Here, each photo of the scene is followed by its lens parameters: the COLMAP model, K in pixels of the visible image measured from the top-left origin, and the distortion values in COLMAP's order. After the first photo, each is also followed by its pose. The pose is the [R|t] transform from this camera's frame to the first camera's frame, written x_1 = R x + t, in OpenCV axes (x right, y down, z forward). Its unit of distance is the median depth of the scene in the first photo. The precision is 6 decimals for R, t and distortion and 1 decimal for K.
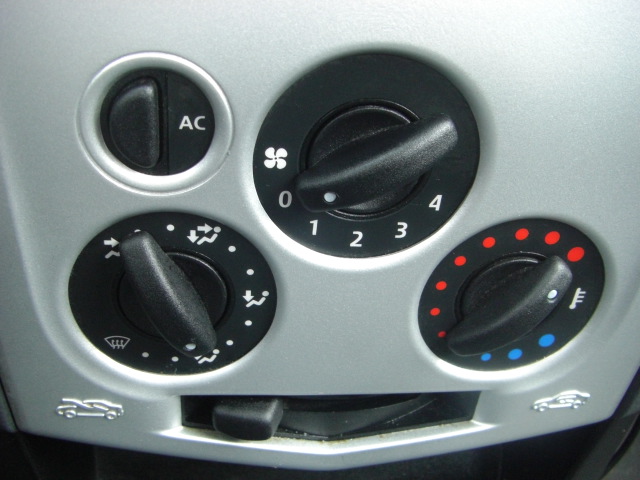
lens RADIAL K [[724.5, 0, 320.7], [0, 724.5, 246.2], [0, 0, 1]] dist [-0.147538, 0.000000]
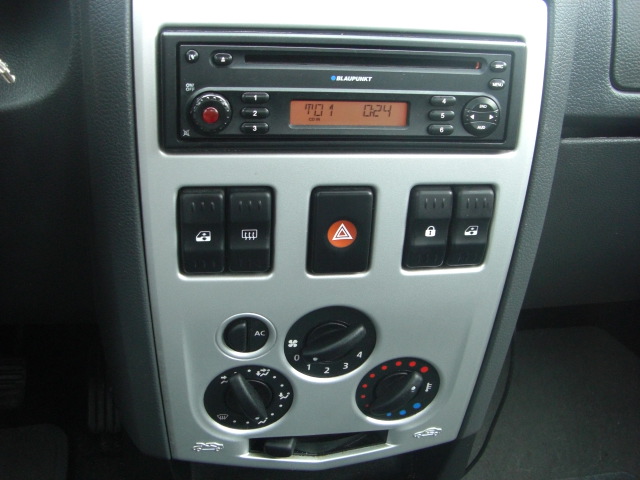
lens RADIAL K [[724.5, 0, 320.0], [0, 724.5, 237.5], [0, 0, 1]] dist [-0.147538, 0.000000]
pose [[0.998724, -0.035920, 0.035491, -0.038784], [0.036969, 0.998885, -0.029353, -0.356434], [-0.034397, 0.030627, 0.998939, -1.294017]]
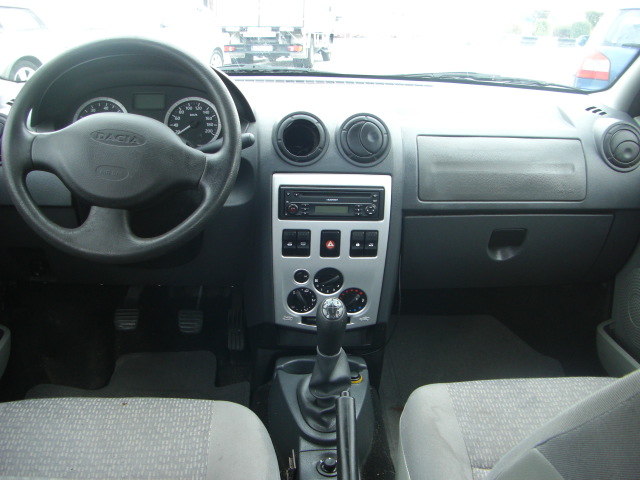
lens RADIAL K [[841.7, 0, 320.0], [0, 841.7, 239.9], [0, 0, 1]] dist [0.002770, 0.000000]
pose [[0.998493, -0.018421, -0.051696, 0.395913], [0.012150, 0.992809, -0.119095, 0.455162], [0.053518, 0.118287, 0.991536, -6.989765]]
